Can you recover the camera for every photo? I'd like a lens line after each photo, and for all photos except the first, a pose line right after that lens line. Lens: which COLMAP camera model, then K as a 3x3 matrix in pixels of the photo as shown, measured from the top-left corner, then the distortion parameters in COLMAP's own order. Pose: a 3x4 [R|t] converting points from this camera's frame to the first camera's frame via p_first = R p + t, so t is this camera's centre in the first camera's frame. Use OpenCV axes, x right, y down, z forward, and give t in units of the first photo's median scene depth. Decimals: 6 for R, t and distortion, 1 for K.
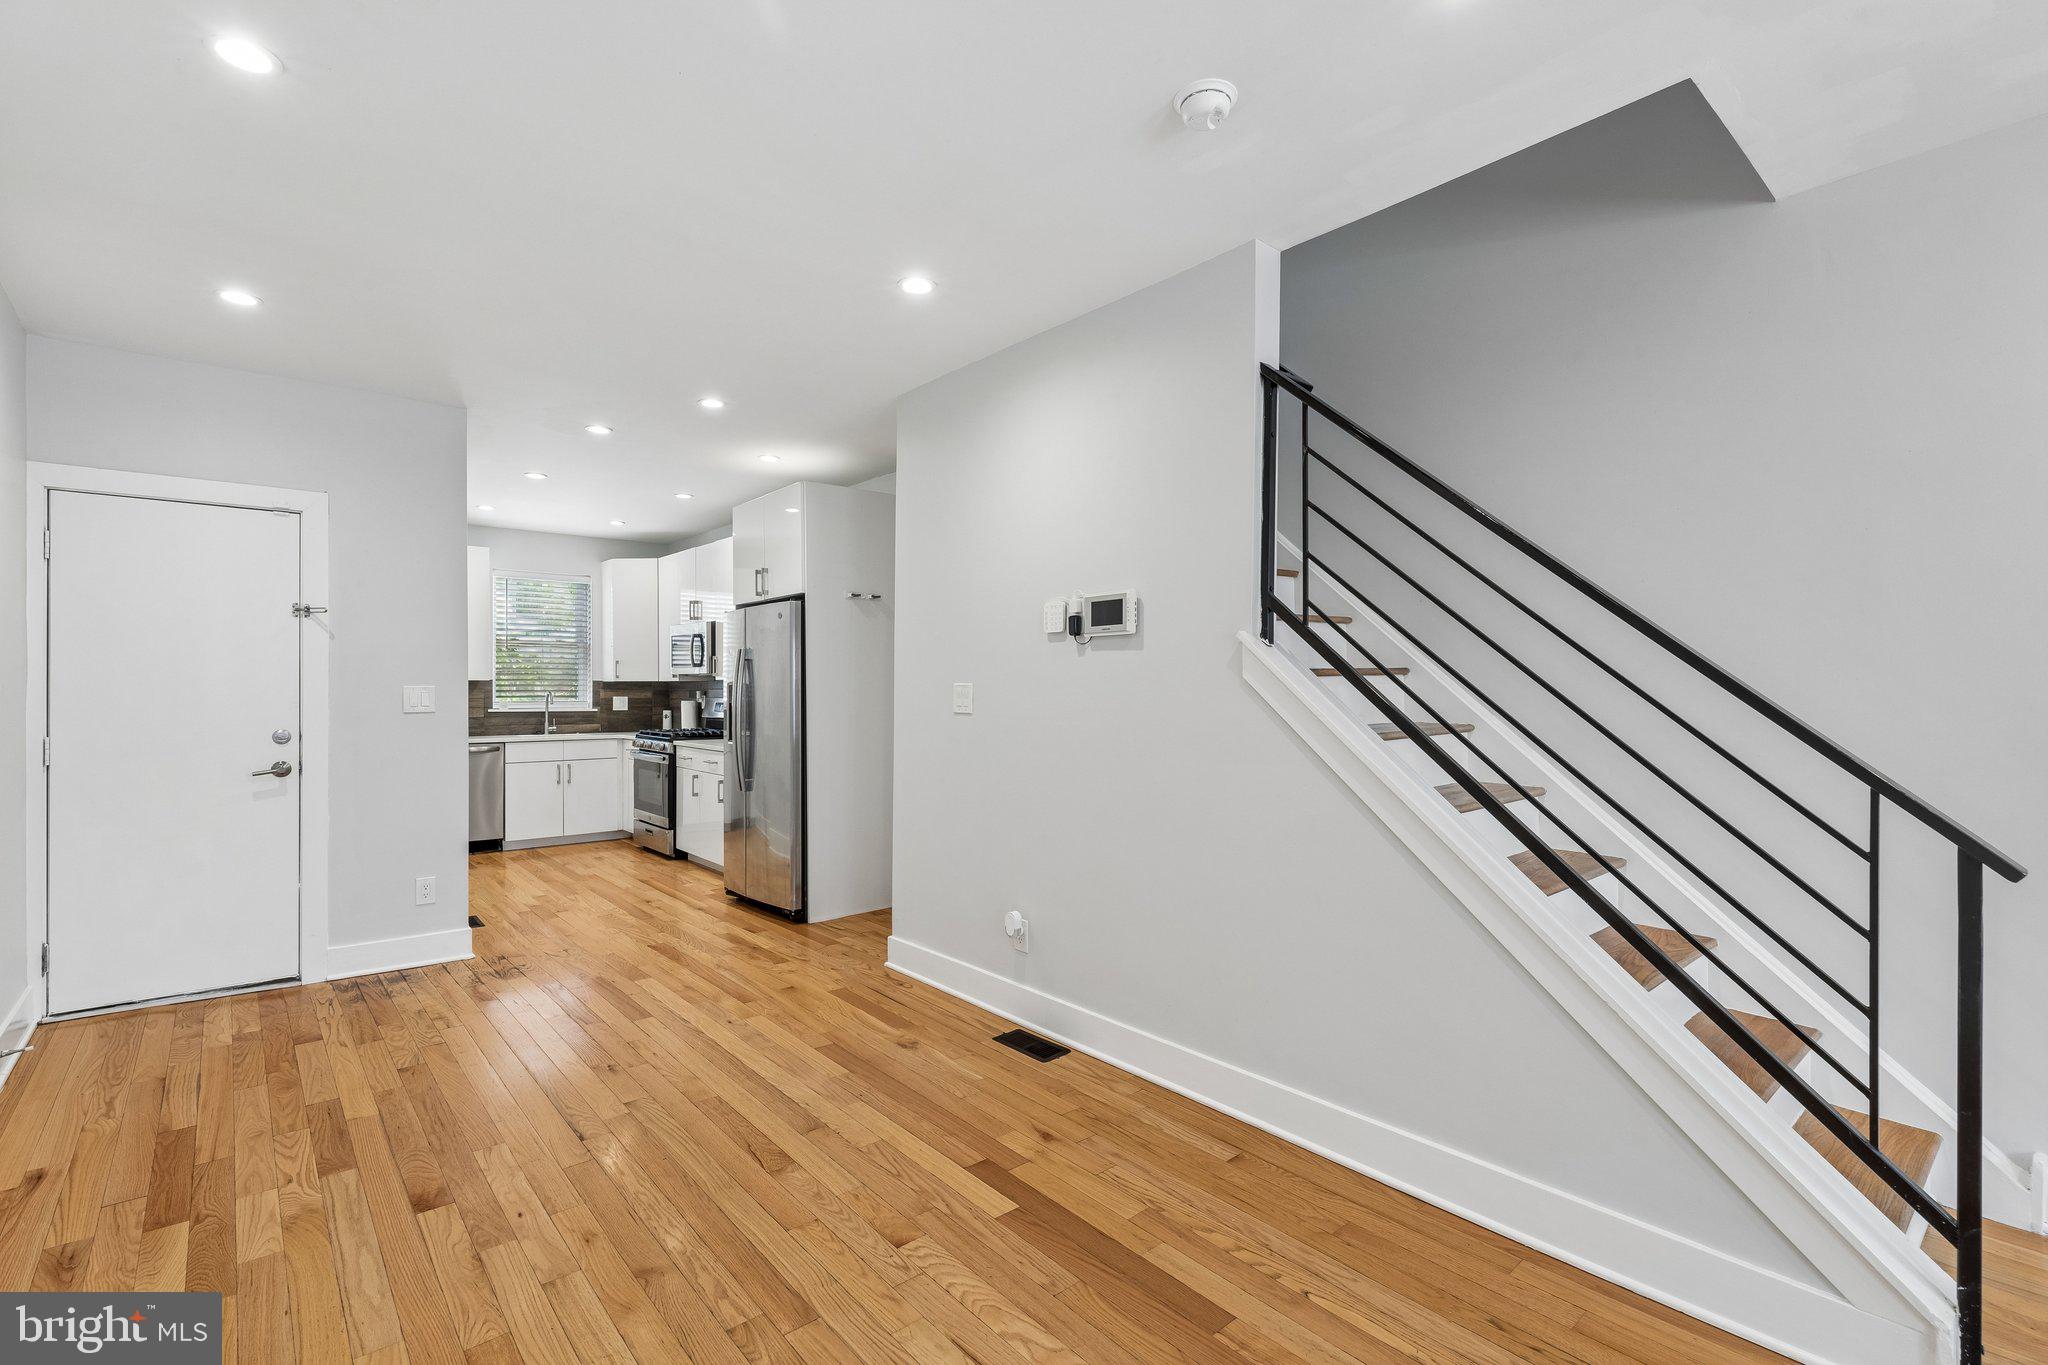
lens RADIAL K [[924.9, 0, 1026.3], [0, 924.9, 691.3], [0, 0, 1]] dist [0.009779, -0.000968]
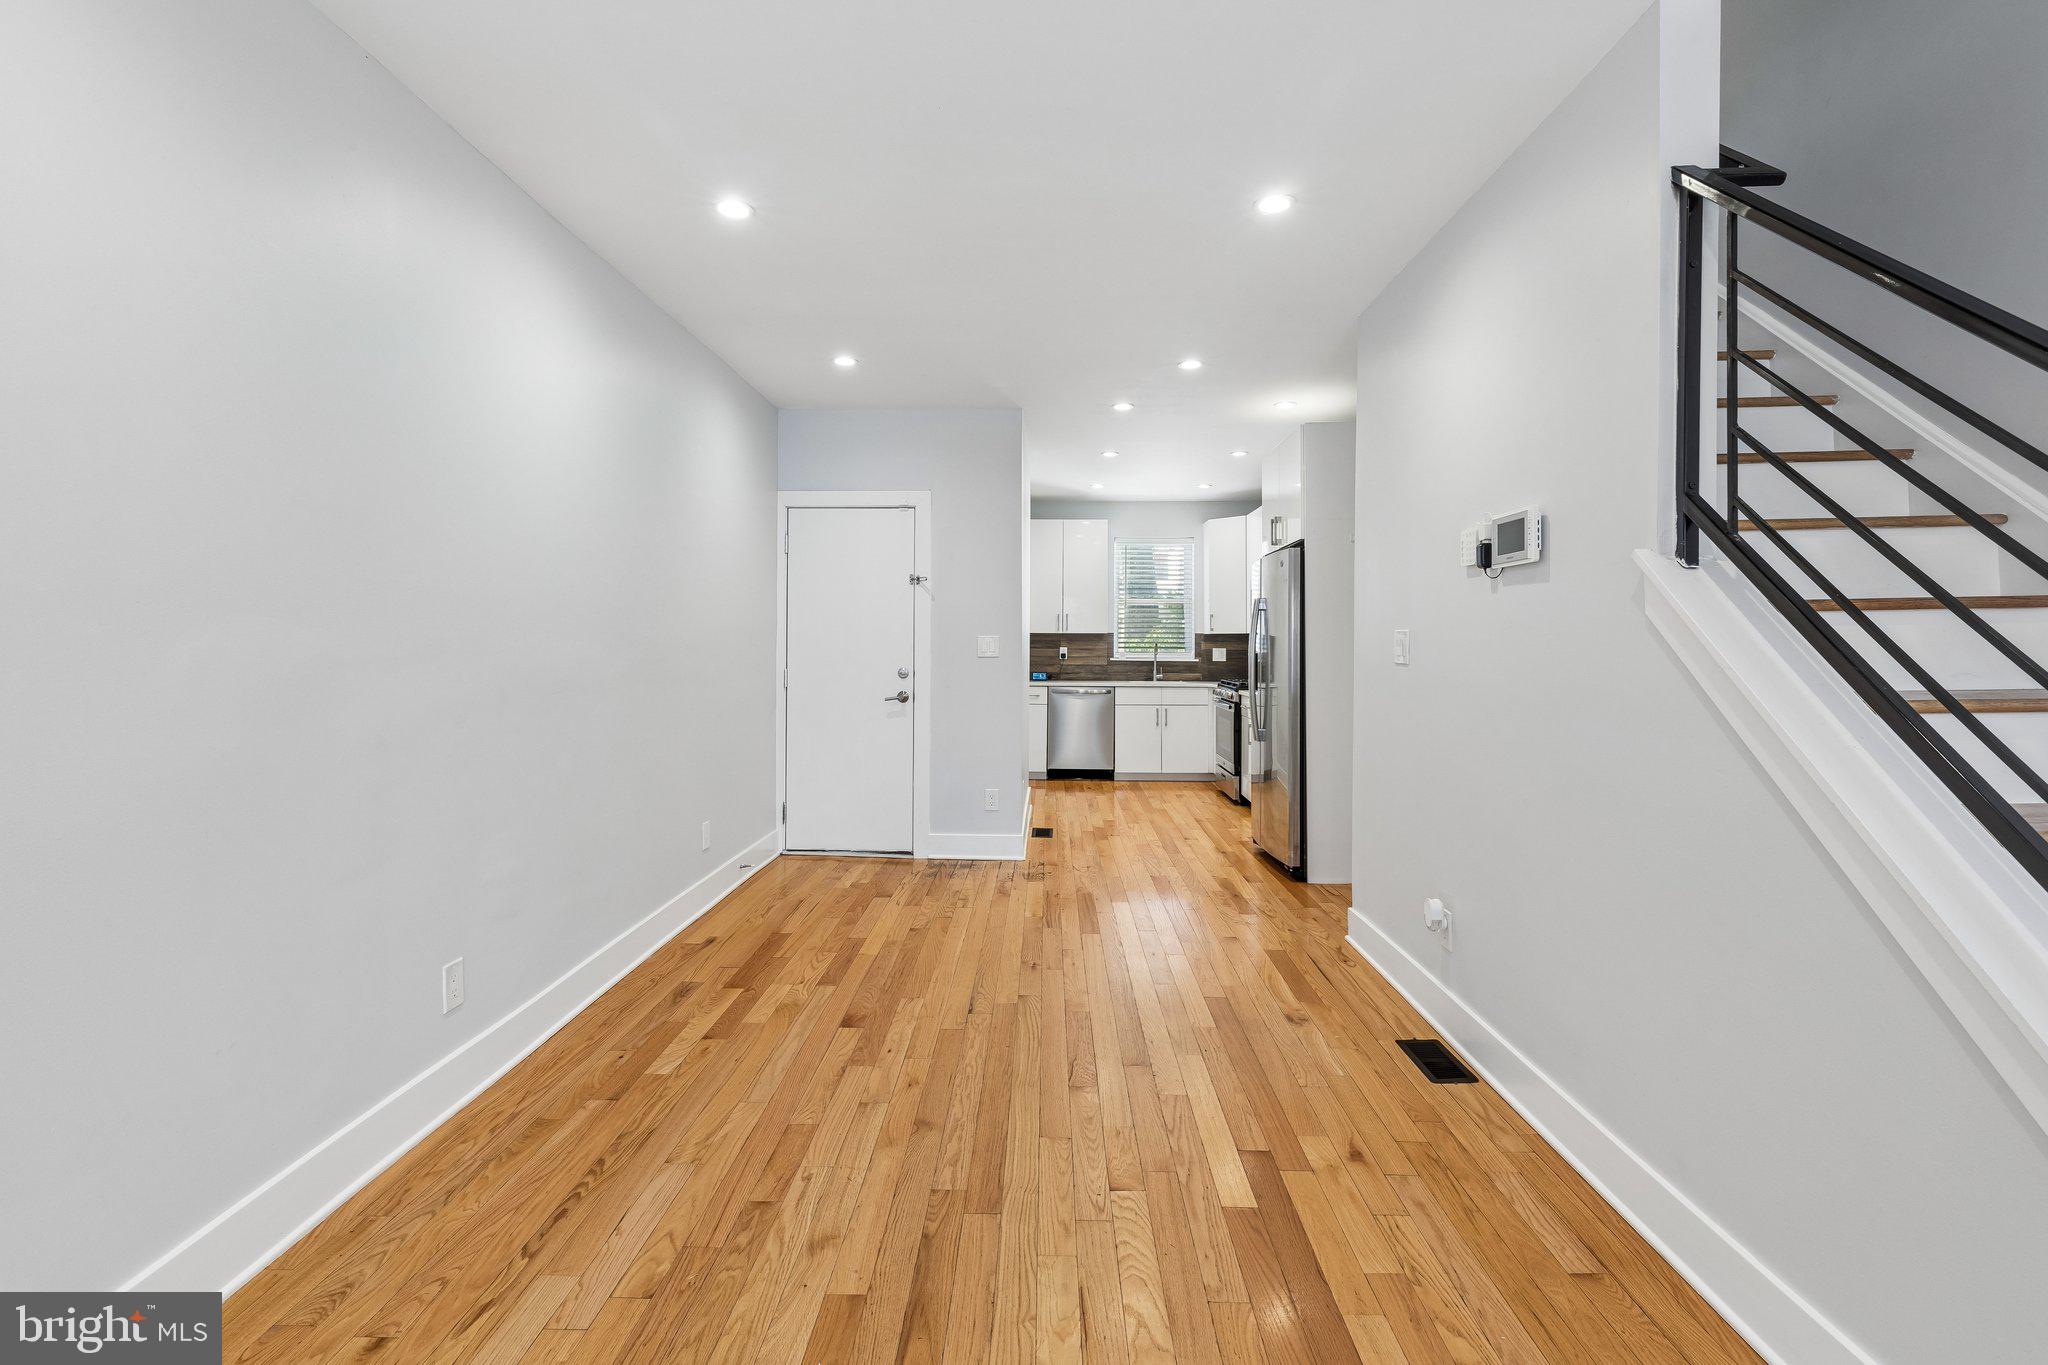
lens RADIAL K [[943.3, 0, 1025.7], [0, 943.3, 635.3], [0, 0, 1]] dist [0.010413, -0.000456]
pose [[0.742572, -0.003919, -0.669755, 0.289706], [-0.004853, 0.999925, -0.011232, 0.009614], [0.669748, 0.011591, 0.742498, 0.108128]]
